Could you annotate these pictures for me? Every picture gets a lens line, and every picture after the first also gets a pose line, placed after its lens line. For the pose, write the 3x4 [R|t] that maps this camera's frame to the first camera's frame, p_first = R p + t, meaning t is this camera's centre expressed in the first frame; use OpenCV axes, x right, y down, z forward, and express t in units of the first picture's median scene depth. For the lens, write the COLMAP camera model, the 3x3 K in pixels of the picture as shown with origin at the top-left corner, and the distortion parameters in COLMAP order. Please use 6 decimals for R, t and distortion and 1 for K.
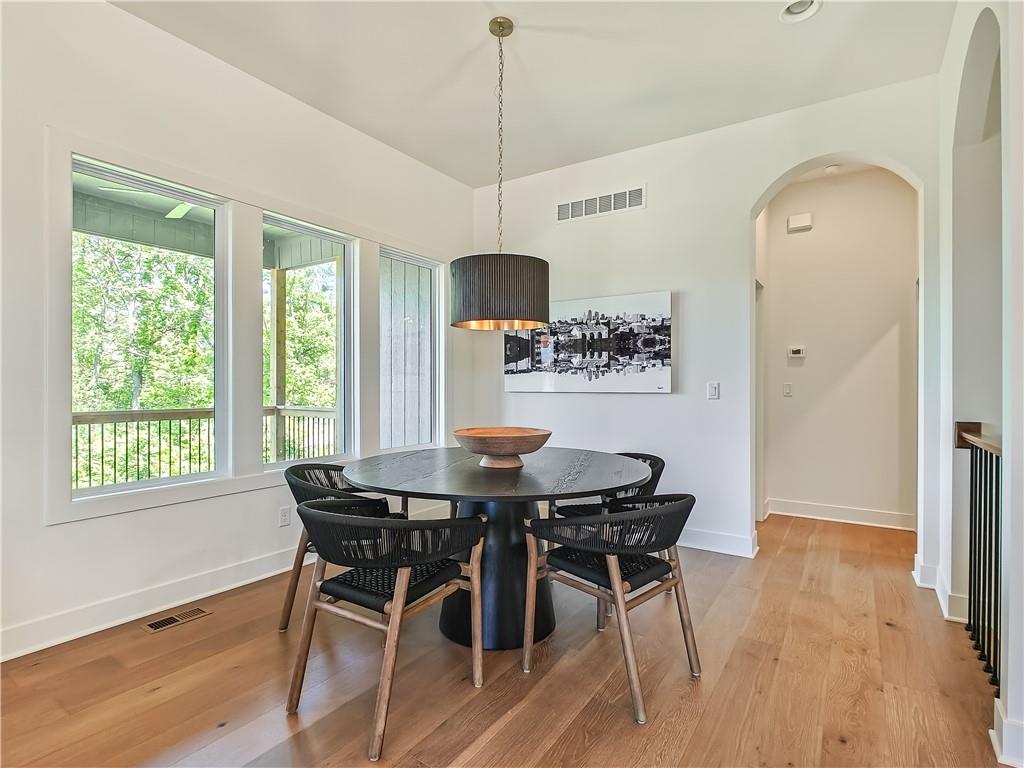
lens RADIAL K [[526.8, 0, 522.8], [0, 526.8, 378.7], [0, 0, 1]] dist [-0.010845, -0.001313]
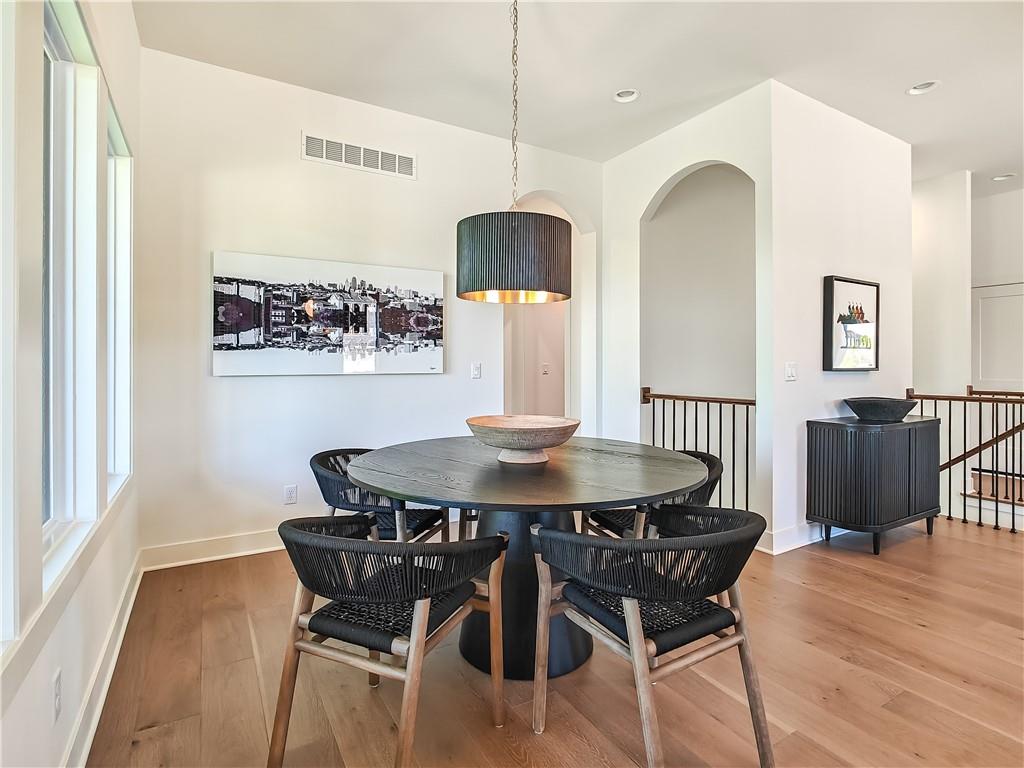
lens RADIAL K [[526.8, 0, 522.8], [0, 526.8, 378.7], [0, 0, 1]] dist [-0.010845, -0.001313]
pose [[0.447962, -0.019611, 0.893837, -0.534171], [-0.005157, 0.999686, 0.024518, 0.011586], [-0.894038, -0.015592, 0.447721, 0.391464]]
